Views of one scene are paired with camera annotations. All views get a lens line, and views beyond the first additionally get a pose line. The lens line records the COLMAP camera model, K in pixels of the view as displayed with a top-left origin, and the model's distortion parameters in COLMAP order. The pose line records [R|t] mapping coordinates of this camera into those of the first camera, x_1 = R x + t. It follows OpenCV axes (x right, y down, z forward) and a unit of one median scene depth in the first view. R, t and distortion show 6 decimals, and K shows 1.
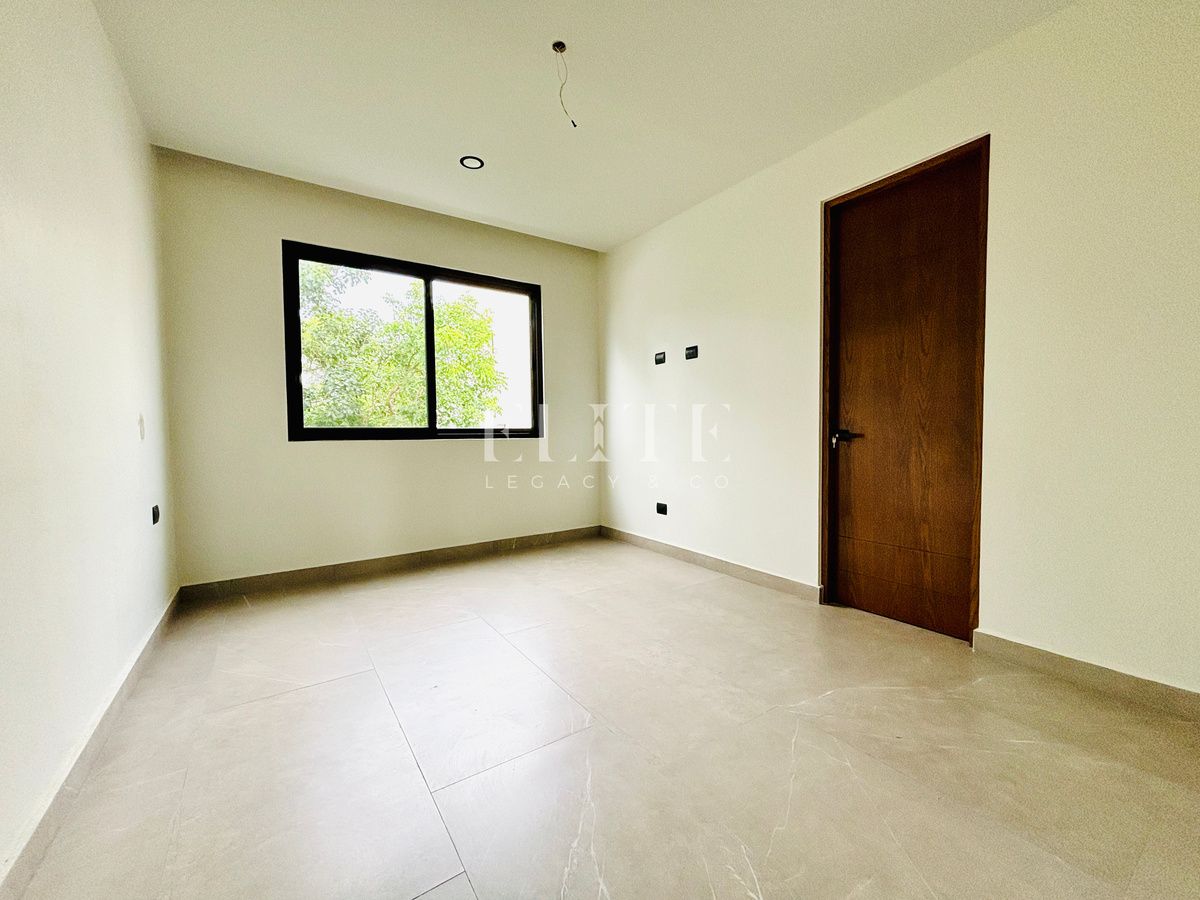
lens RADIAL K [[483.9, 0, 588.2], [0, 483.9, 454.5], [0, 0, 1]] dist [-0.000405, 0.000387]
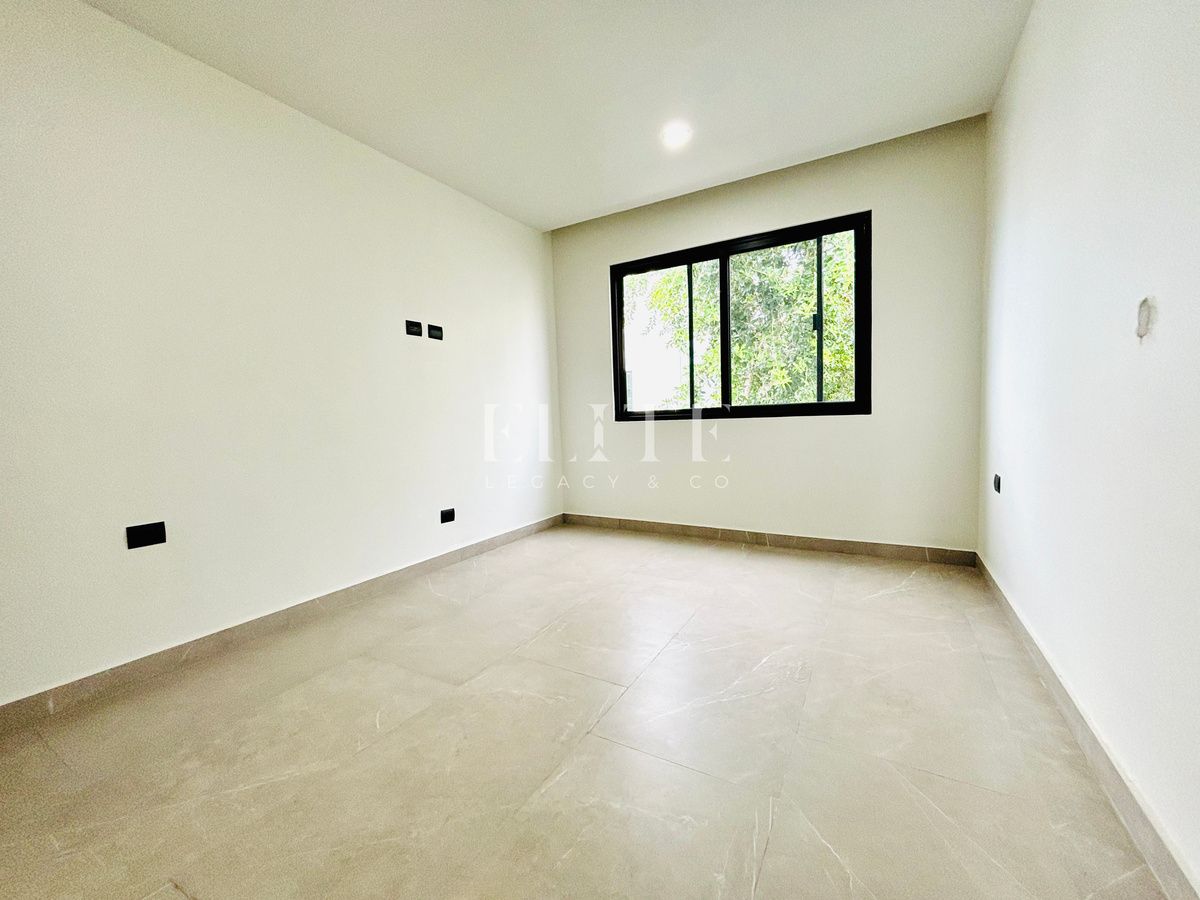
lens RADIAL K [[483.9, 0, 601.0], [0, 483.9, 451.5], [0, 0, 1]] dist [-0.000405, 0.000387]
pose [[0.459505, 0.053763, -0.886547, 0.490380], [-0.006241, 0.998337, 0.057308, -0.020249], [0.888153, -0.020800, 0.459076, 0.342844]]
